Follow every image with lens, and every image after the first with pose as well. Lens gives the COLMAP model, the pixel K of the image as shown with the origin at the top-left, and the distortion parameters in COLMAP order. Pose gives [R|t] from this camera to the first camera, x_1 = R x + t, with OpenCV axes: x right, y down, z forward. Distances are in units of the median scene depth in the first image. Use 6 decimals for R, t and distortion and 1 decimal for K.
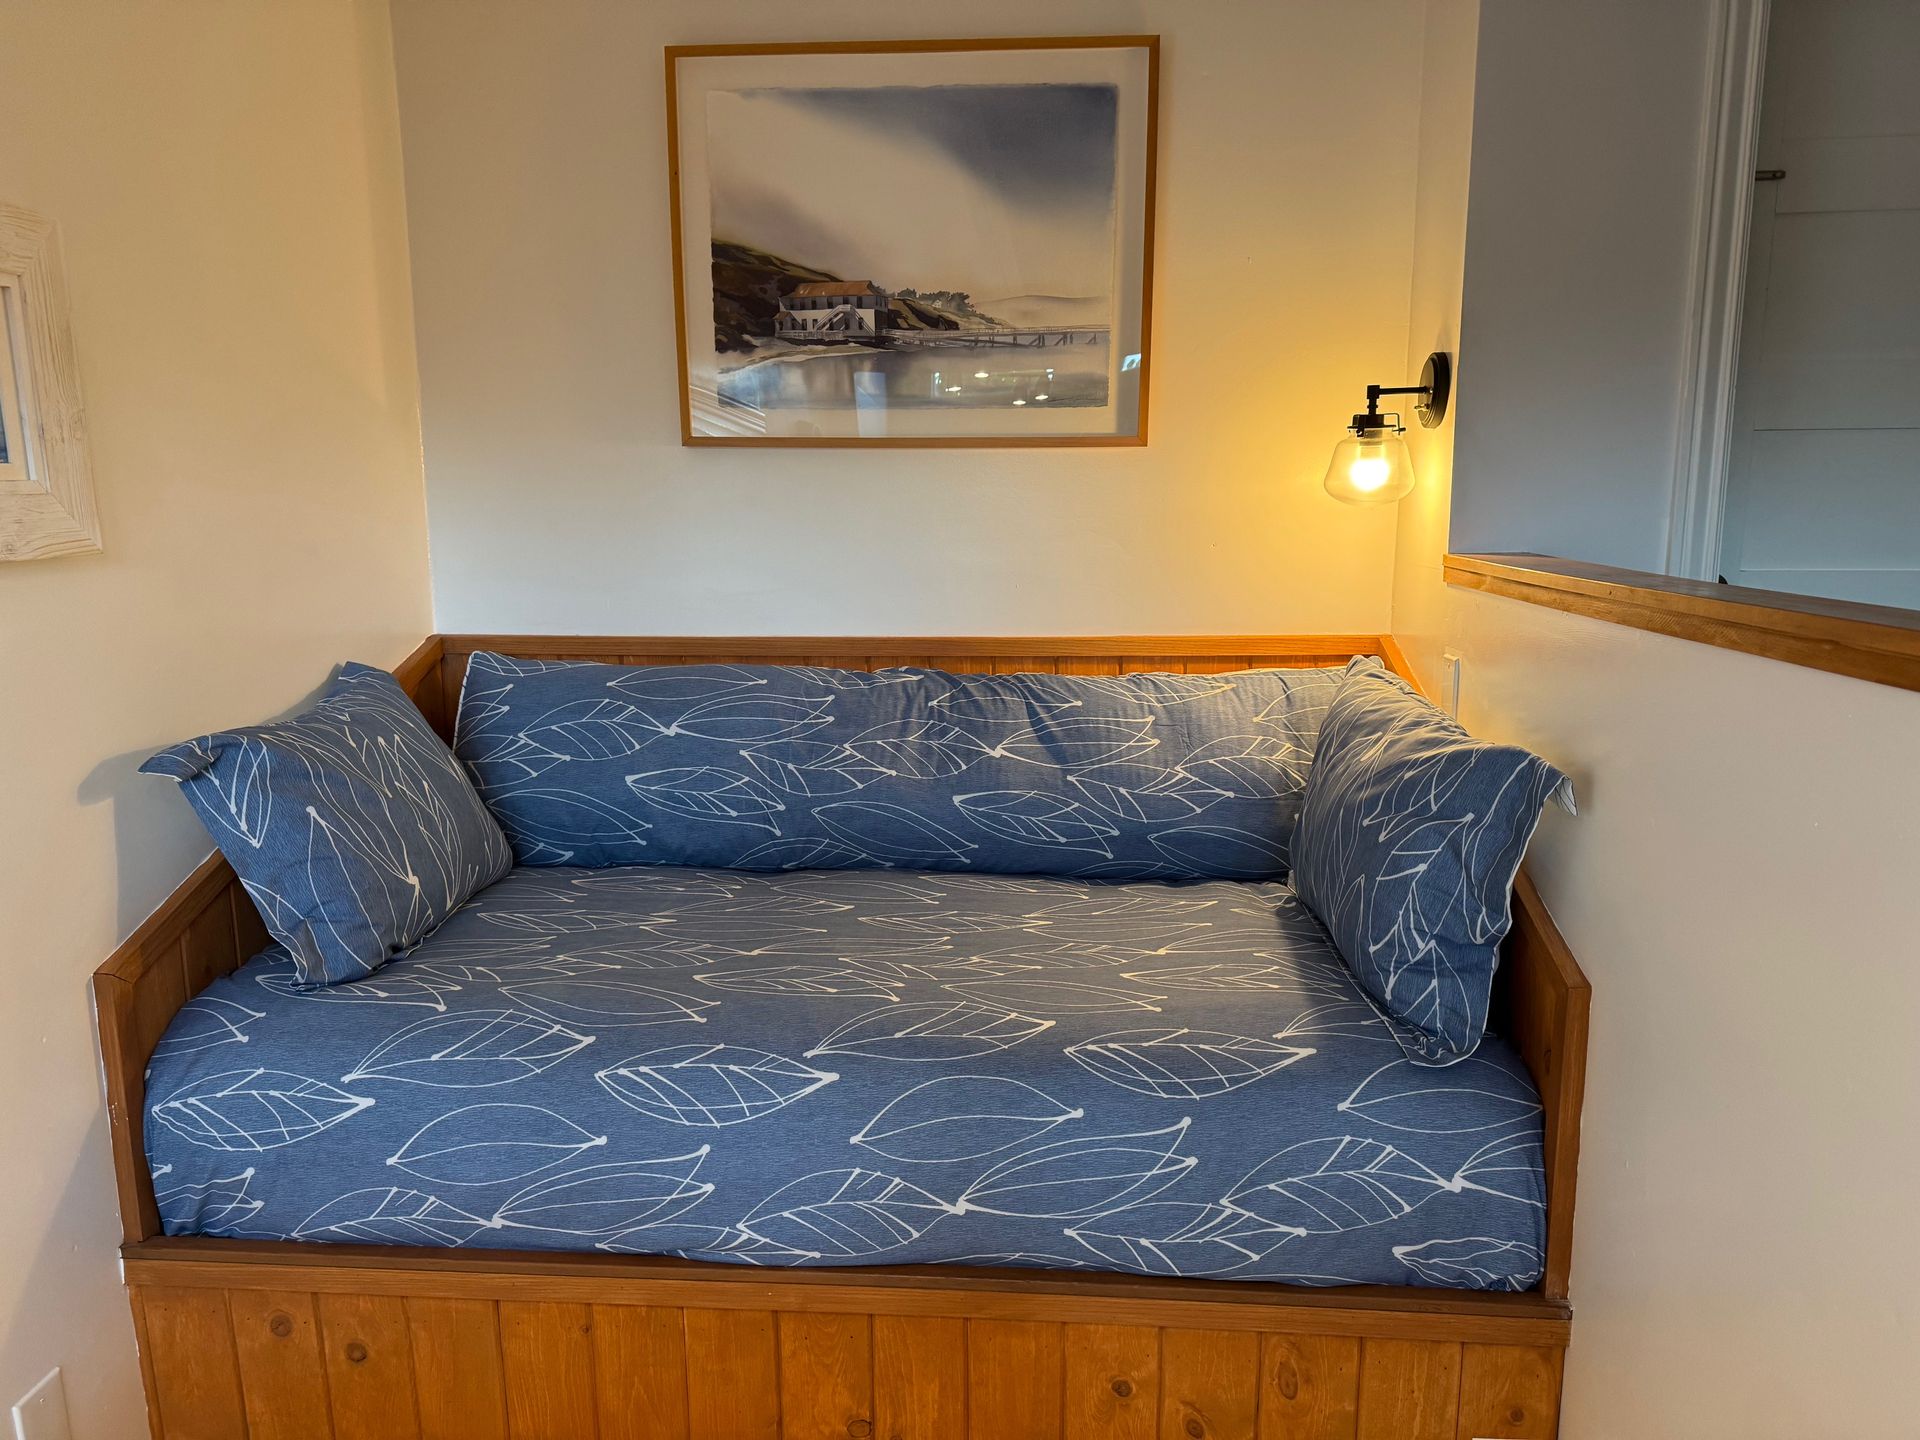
lens RADIAL K [[1366.5, 0, 943.4], [0, 1366.5, 708.8], [0, 0, 1]] dist [0.075388, -0.077730]
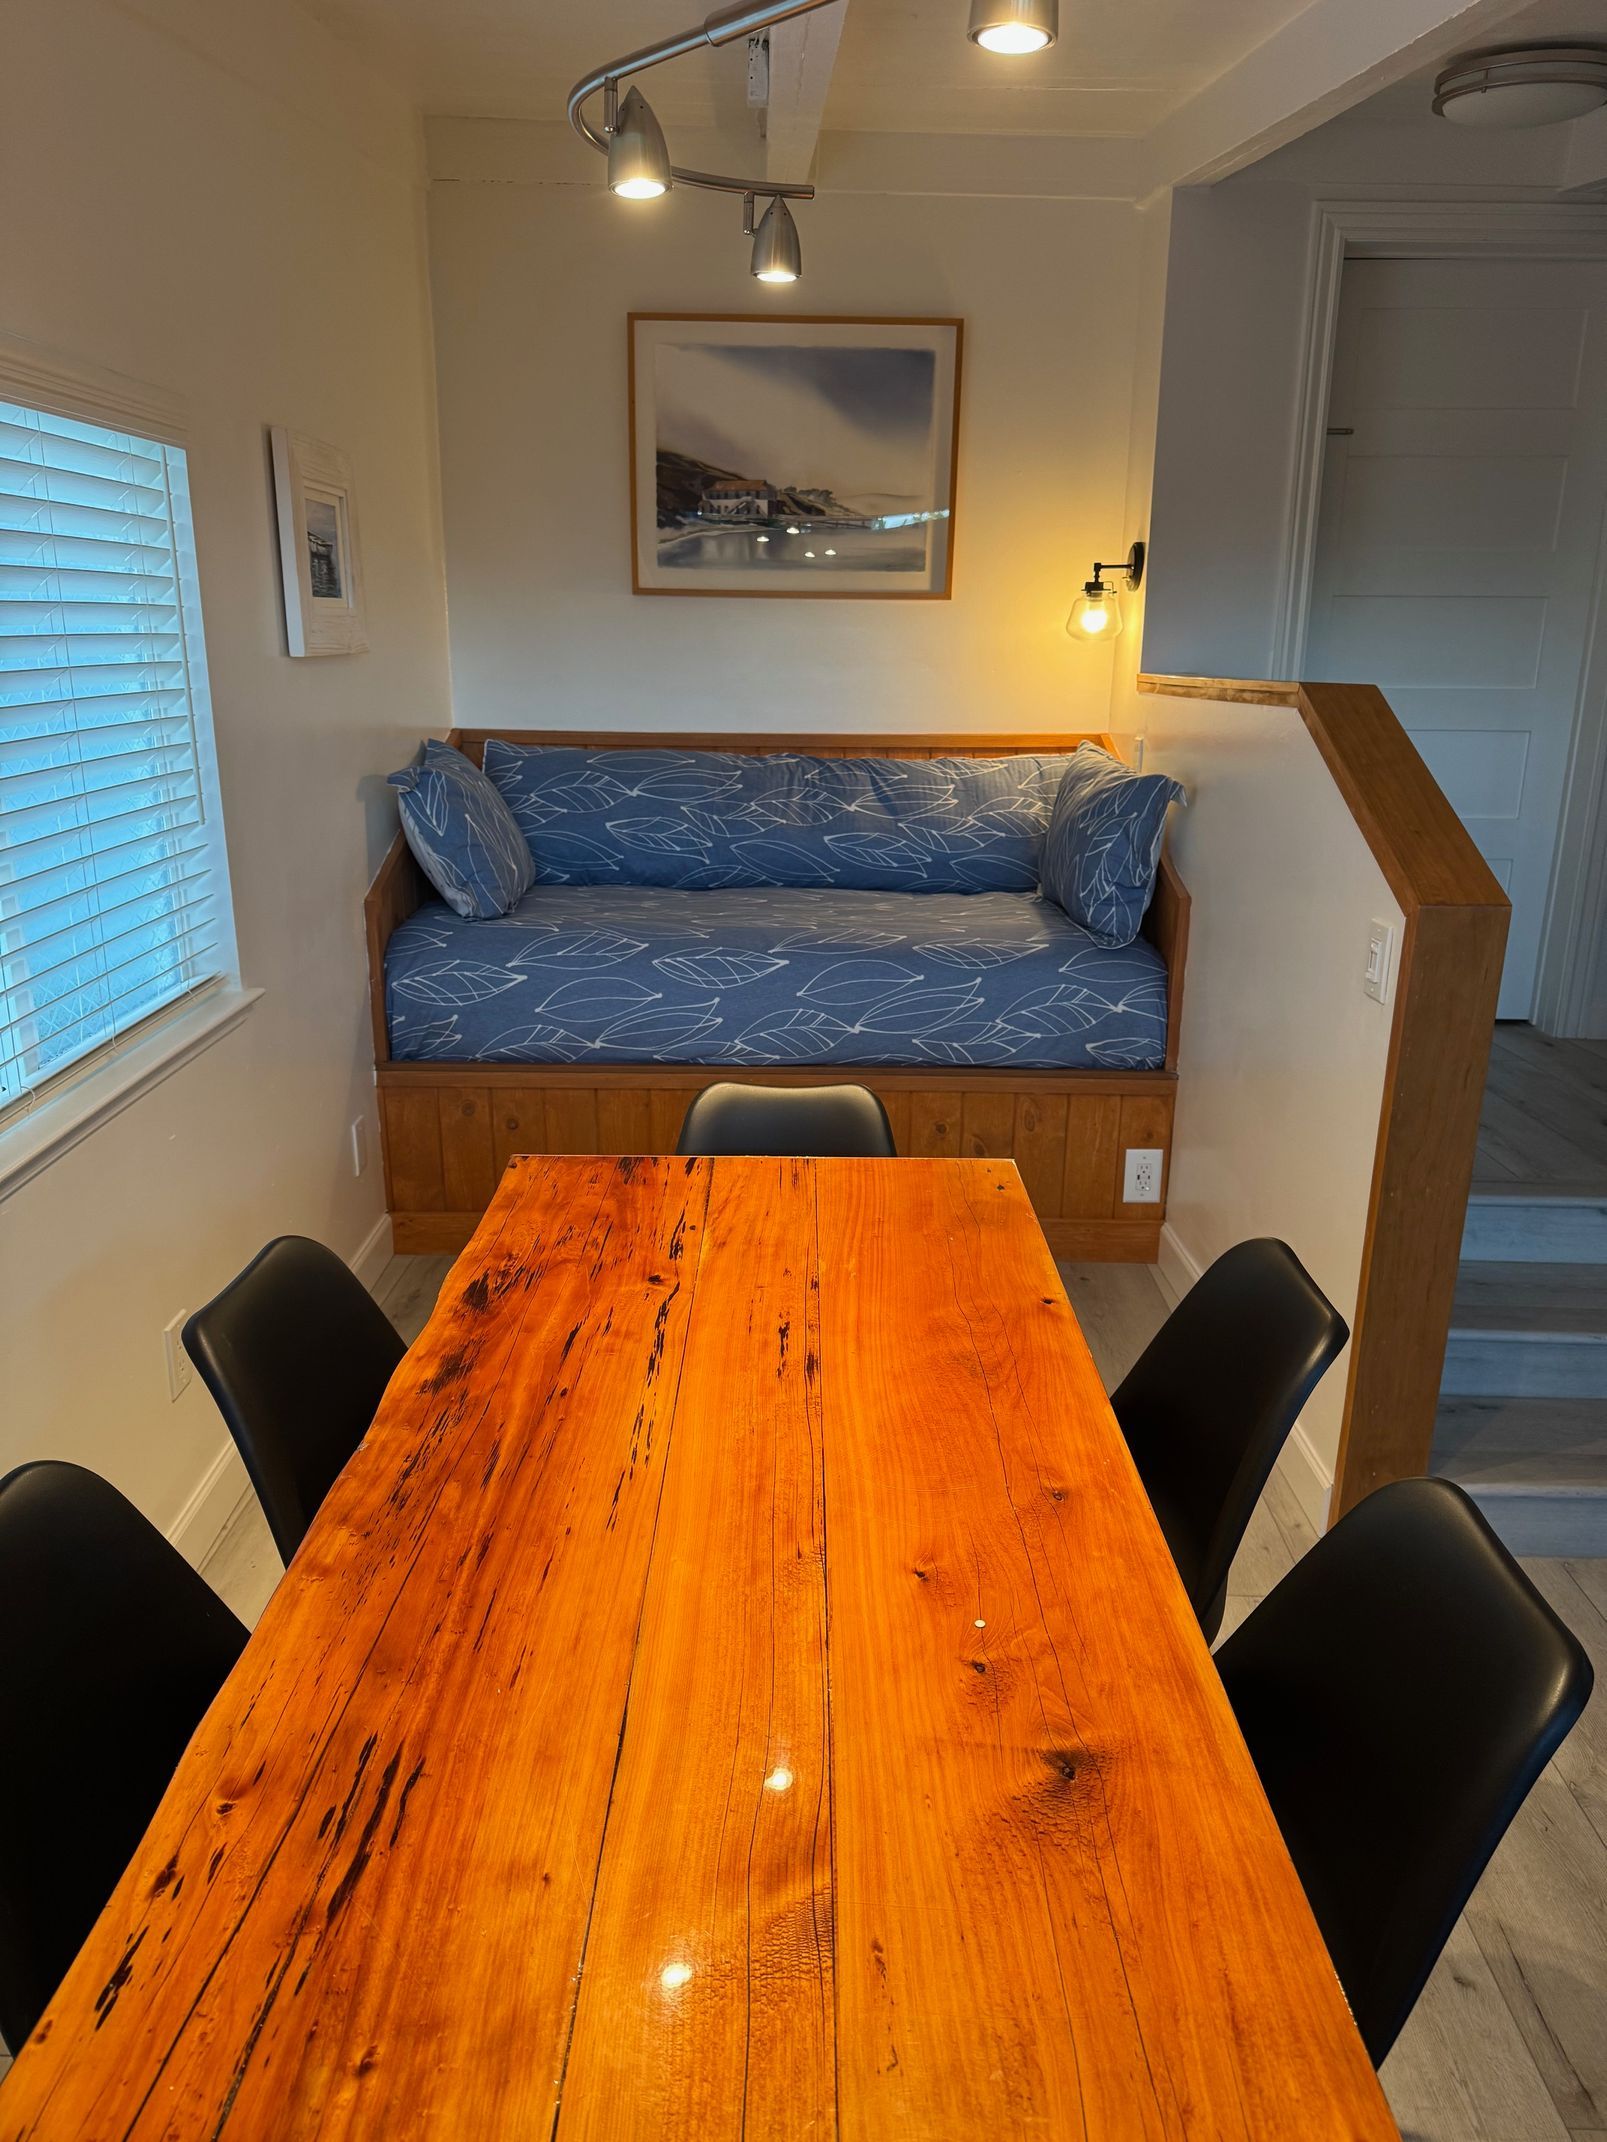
lens RADIAL K [[1524.5, 0, 812.2], [0, 1524.5, 1067.0], [0, 0, 1]] dist [0.075388, -0.077730]
pose [[0.995882, -0.010990, 0.089994, -0.178408], [0.001036, 0.993941, 0.109909, 0.146227], [-0.090656, -0.109363, 0.989859, -0.782508]]
